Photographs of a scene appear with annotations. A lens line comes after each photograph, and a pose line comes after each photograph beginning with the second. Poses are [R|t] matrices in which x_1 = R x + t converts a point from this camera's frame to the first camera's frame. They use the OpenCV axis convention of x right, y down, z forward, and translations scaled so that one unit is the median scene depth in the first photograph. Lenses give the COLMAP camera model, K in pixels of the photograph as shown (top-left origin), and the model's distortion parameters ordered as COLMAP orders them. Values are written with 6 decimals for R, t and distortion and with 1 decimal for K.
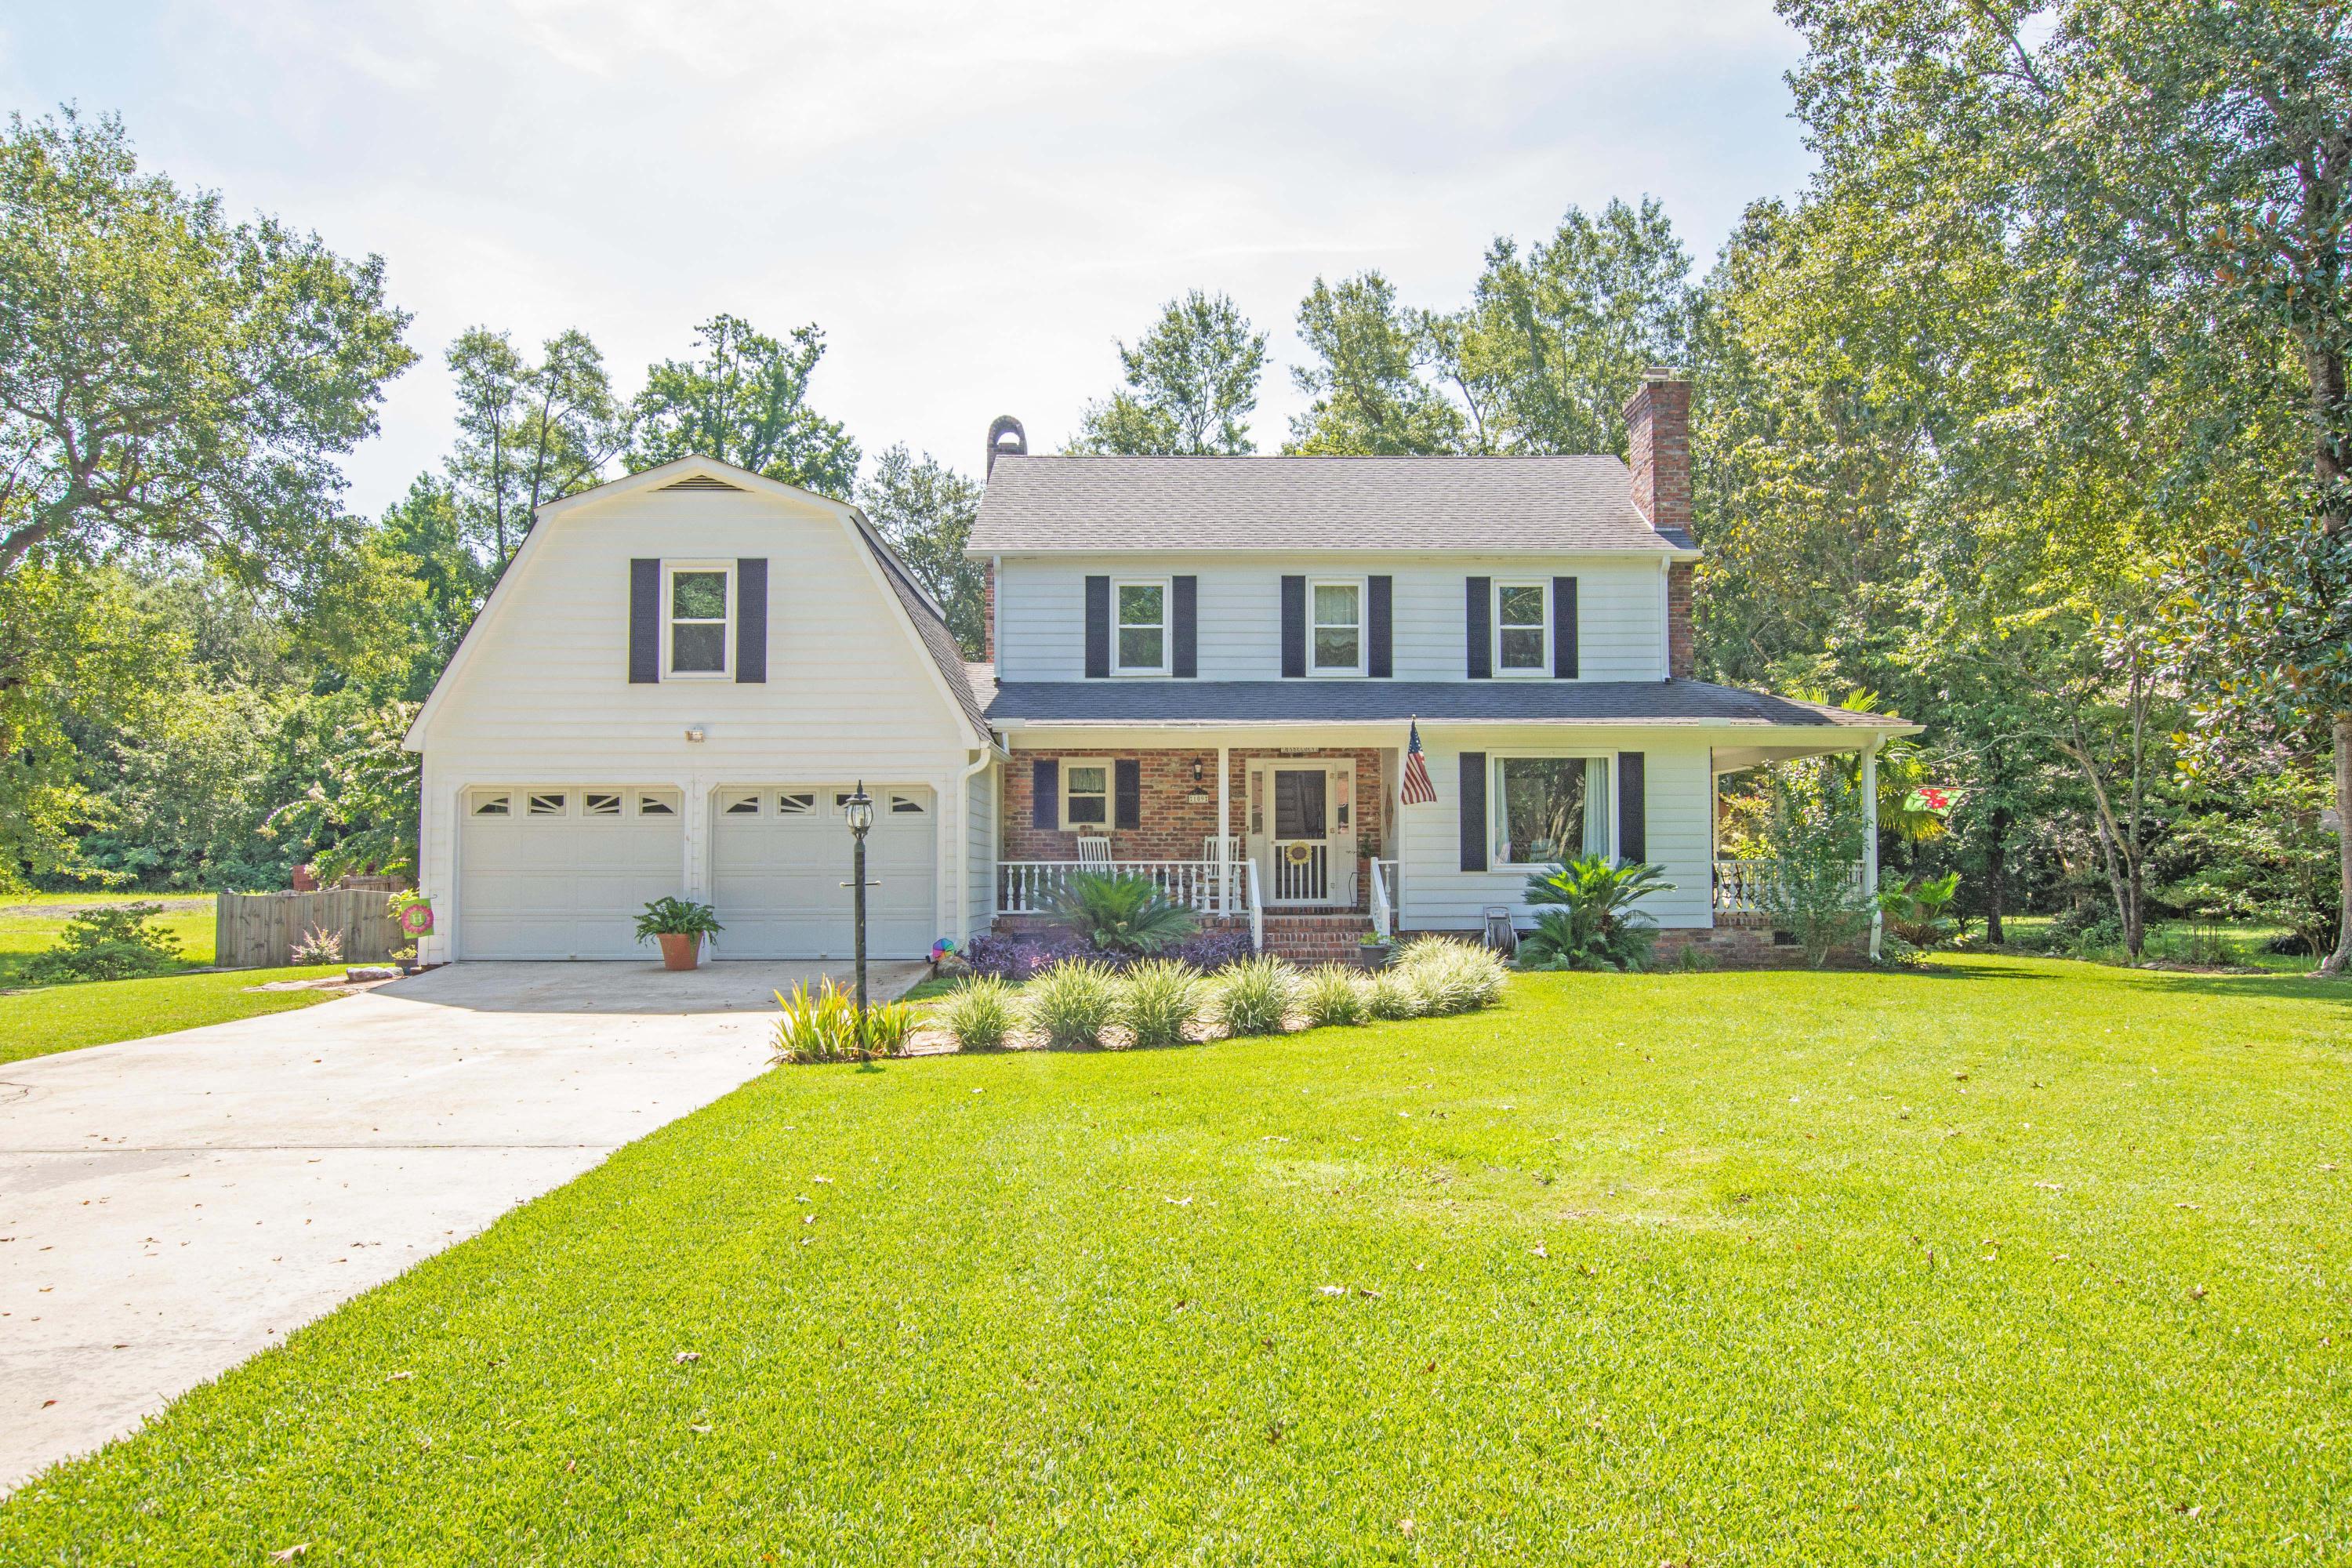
lens RADIAL K [[1684.7, 0, 1176.0], [0, 1684.7, 784.0], [0, 0, 1]] dist [0.002844, 0.001005]
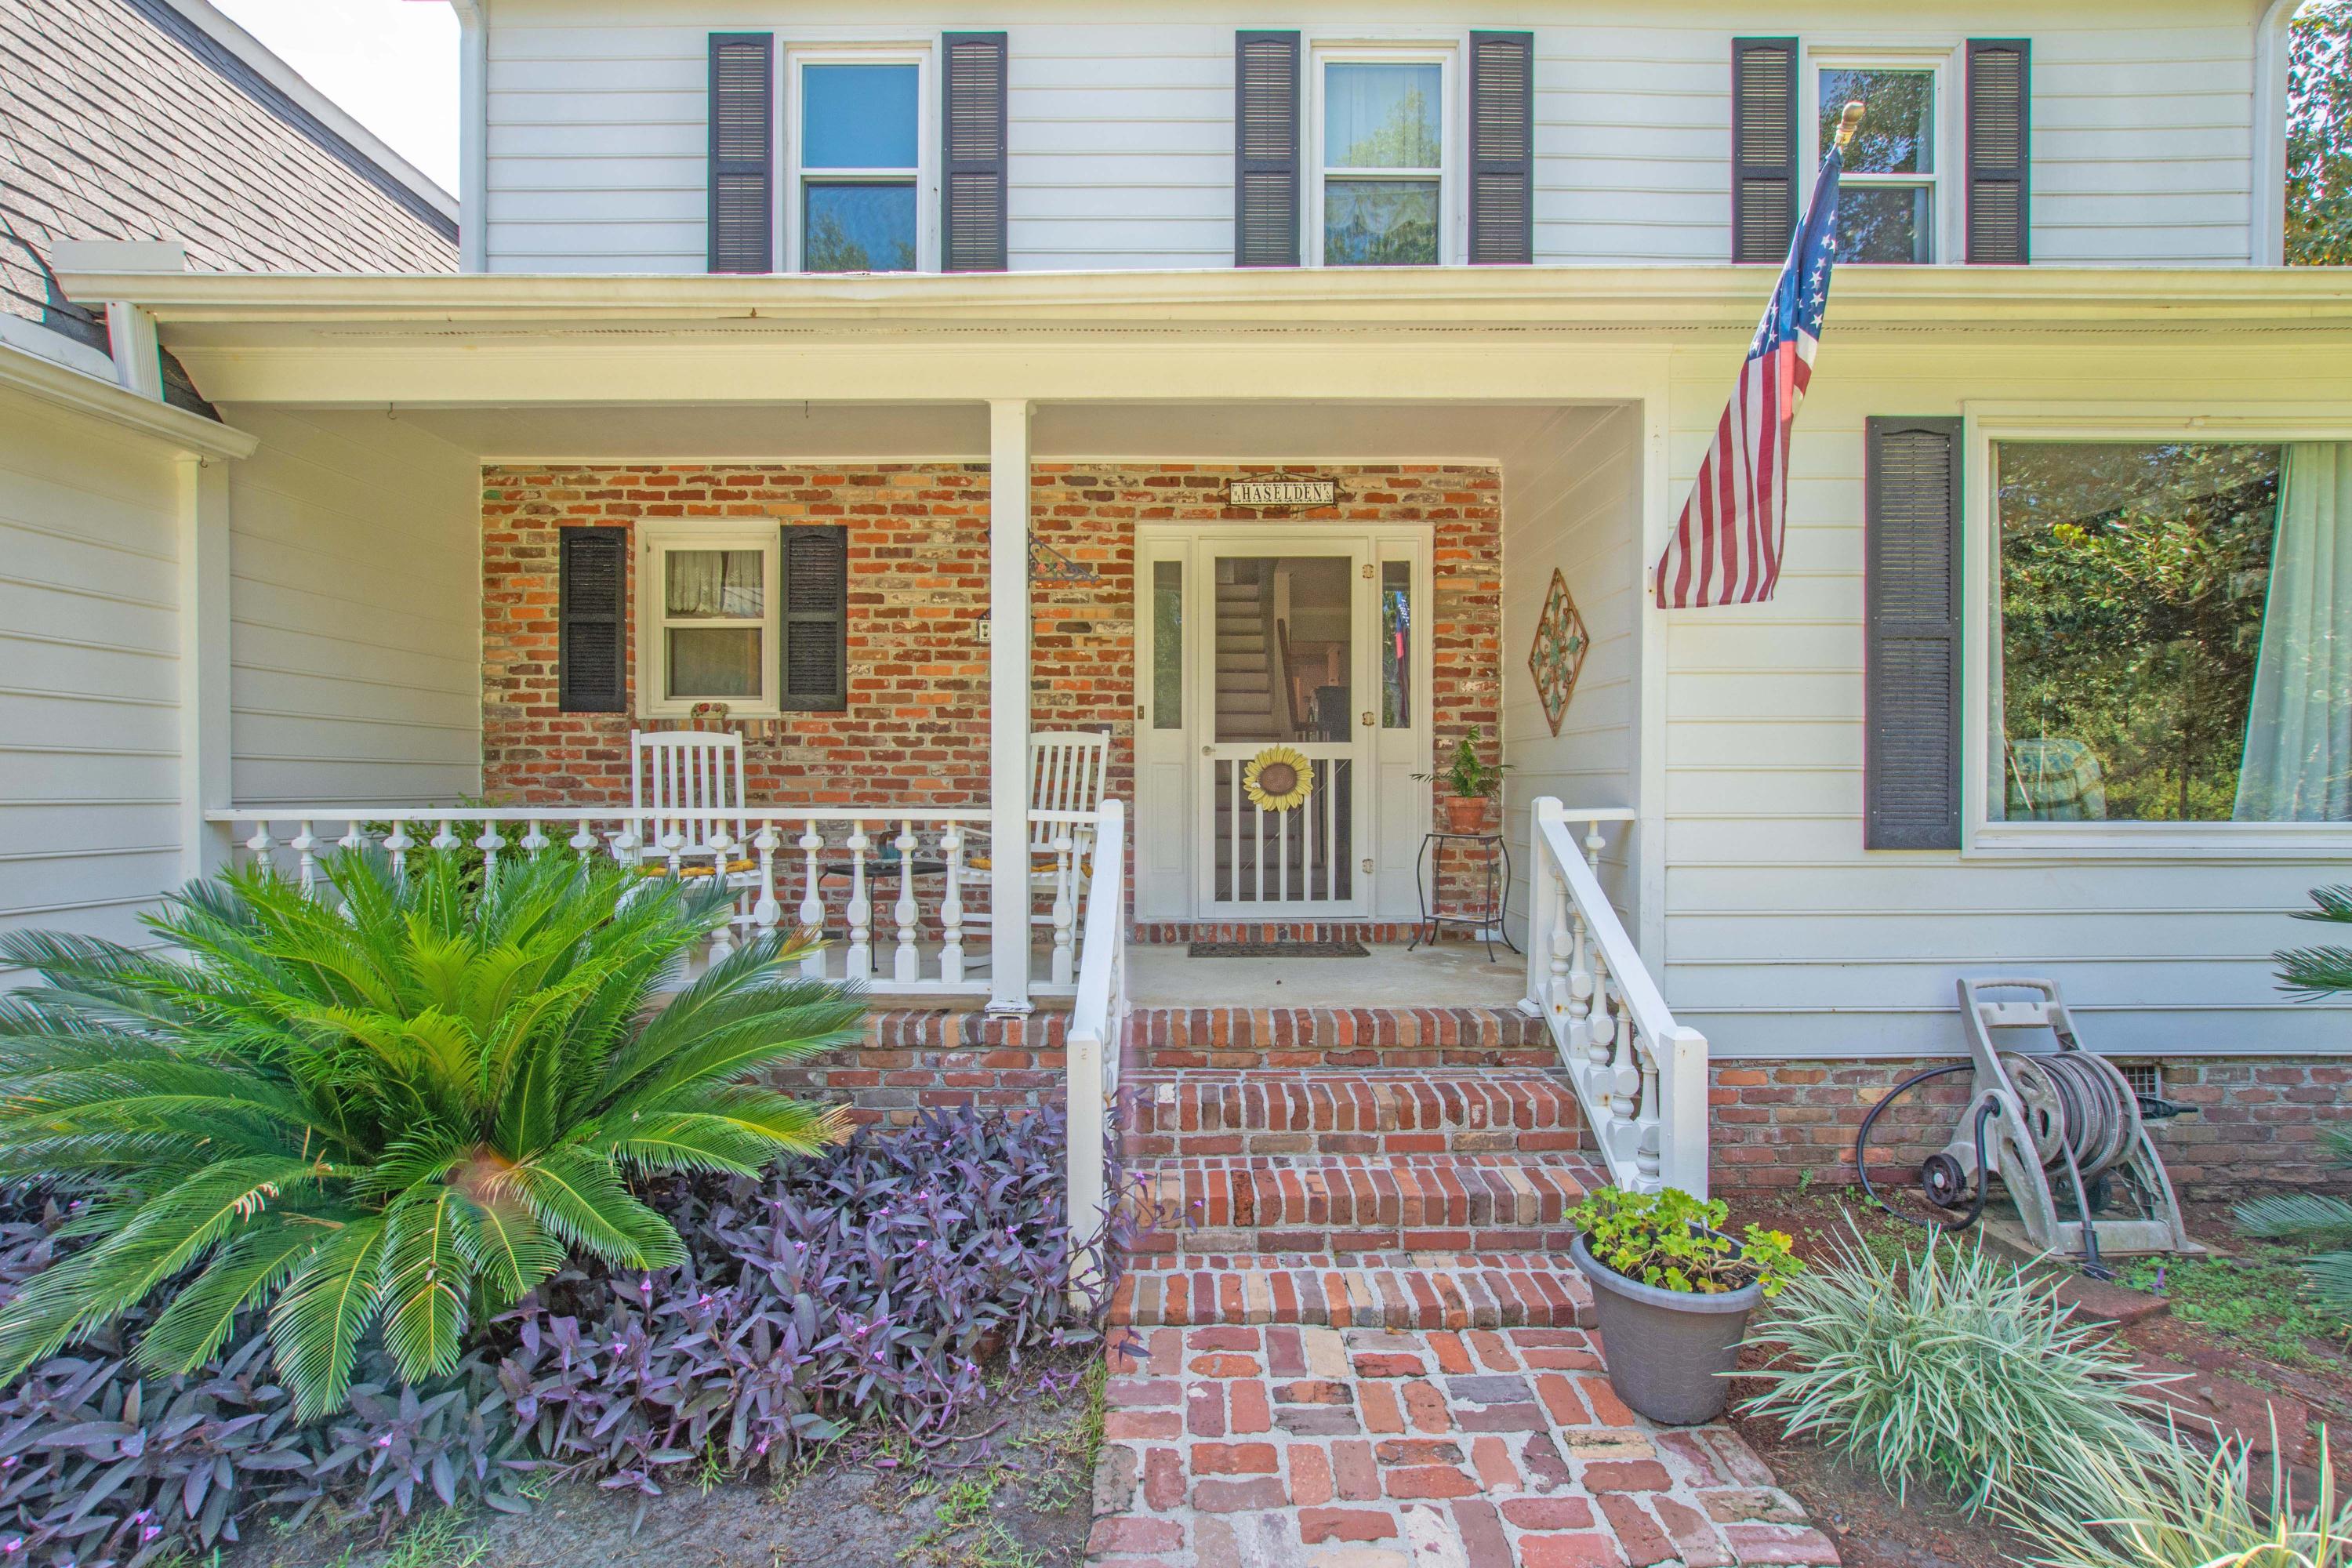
lens RADIAL K [[1031.5, 0, 1176.0], [0, 1031.5, 784.0], [0, 0, 1]] dist [0.022169, 0.000159]
pose [[0.999991, 0.001590, 0.003847, 0.049644], [-0.001784, 0.998708, 0.050787, 0.030686], [-0.003761, -0.050793, 0.998702, 0.772402]]
